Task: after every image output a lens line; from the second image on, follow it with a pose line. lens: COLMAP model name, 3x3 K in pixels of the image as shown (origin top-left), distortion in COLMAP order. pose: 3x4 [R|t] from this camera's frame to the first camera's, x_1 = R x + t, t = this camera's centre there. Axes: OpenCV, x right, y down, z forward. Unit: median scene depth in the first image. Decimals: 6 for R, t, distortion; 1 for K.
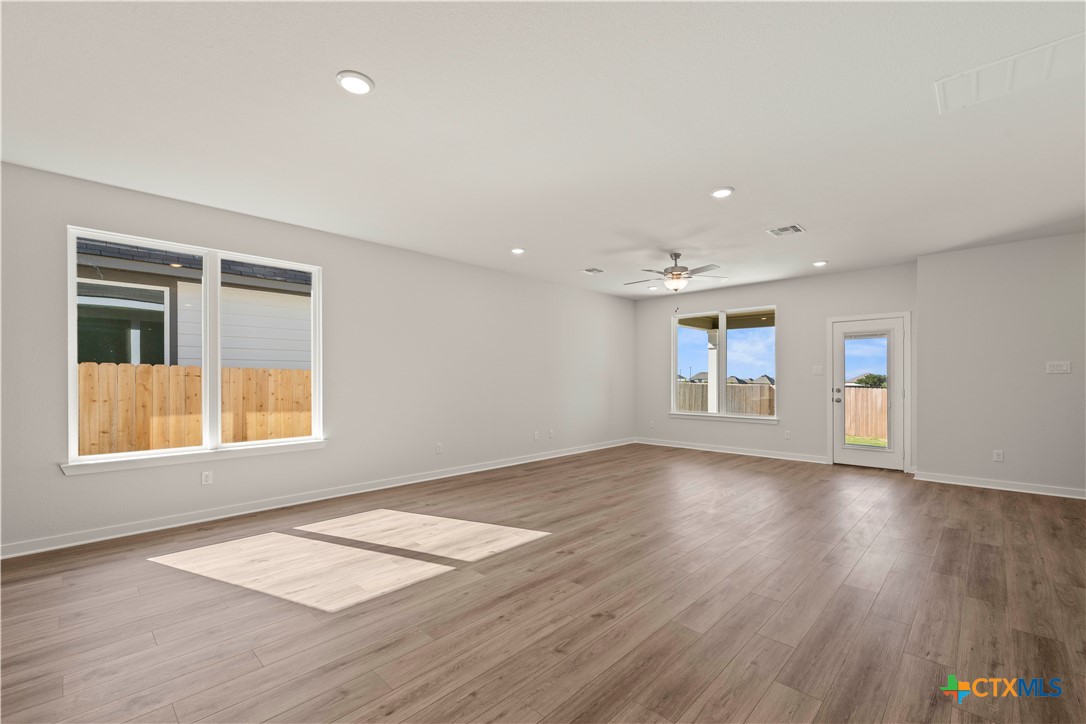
lens RADIAL K [[463.7, 0, 546.6], [0, 463.7, 376.2], [0, 0, 1]] dist [0.001002, 0.000138]
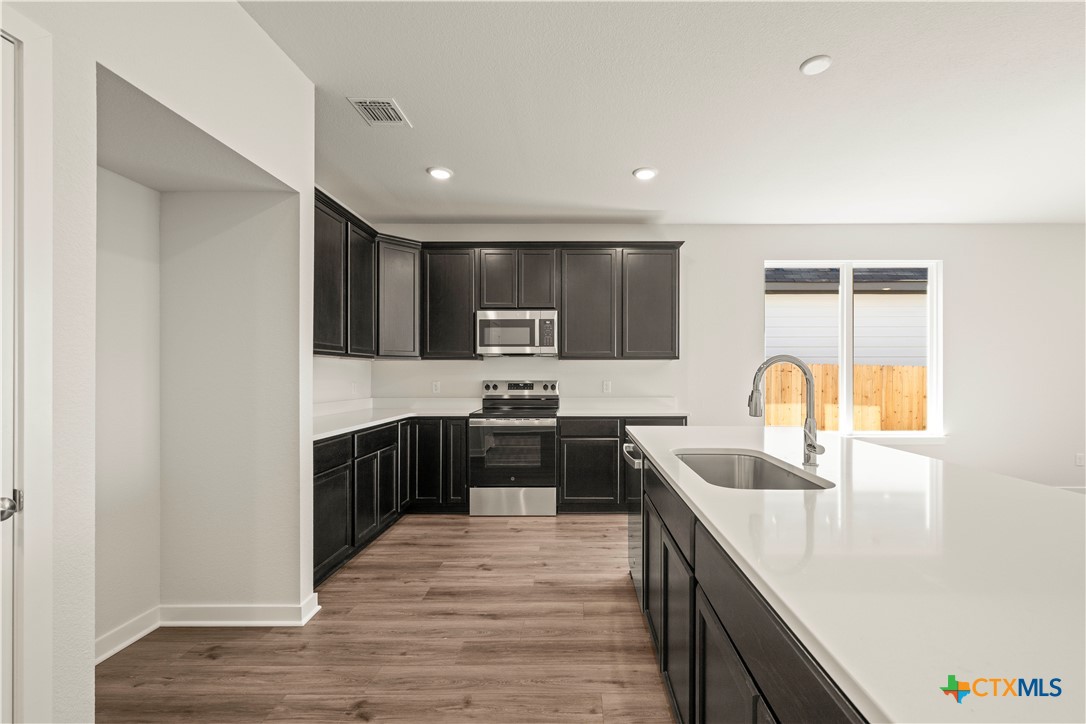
lens RADIAL K [[463.7, 0, 565.6], [0, 463.7, 371.7], [0, 0, 1]] dist [0.001002, 0.000138]
pose [[0.692131, -0.002979, -0.721765, -0.286599], [0.003271, 0.999994, -0.000990, -0.000474], [0.721764, -0.001676, 0.692137, -0.232305]]
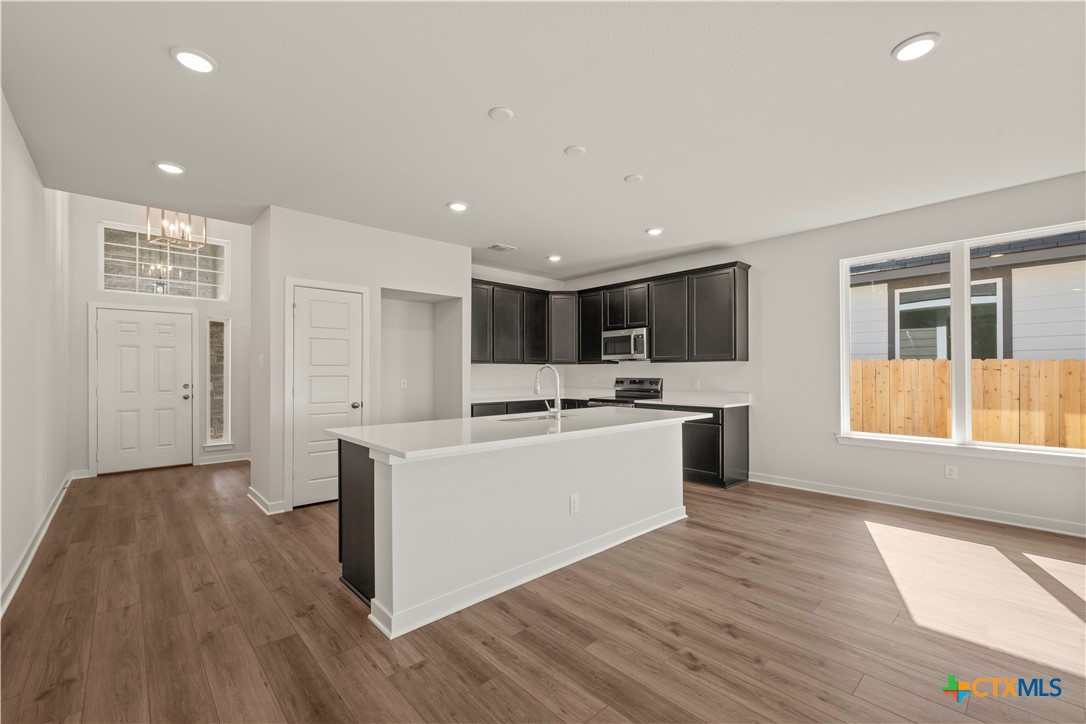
lens RADIAL K [[463.7, 0, 556.2], [0, 463.7, 370.3], [0, 0, 1]] dist [0.001002, 0.000138]
pose [[-0.060895, -0.006607, -0.998122, 0.239334], [0.006263, 0.999956, -0.007001, 0.002013], [0.998125, -0.006678, -0.060851, 0.160453]]
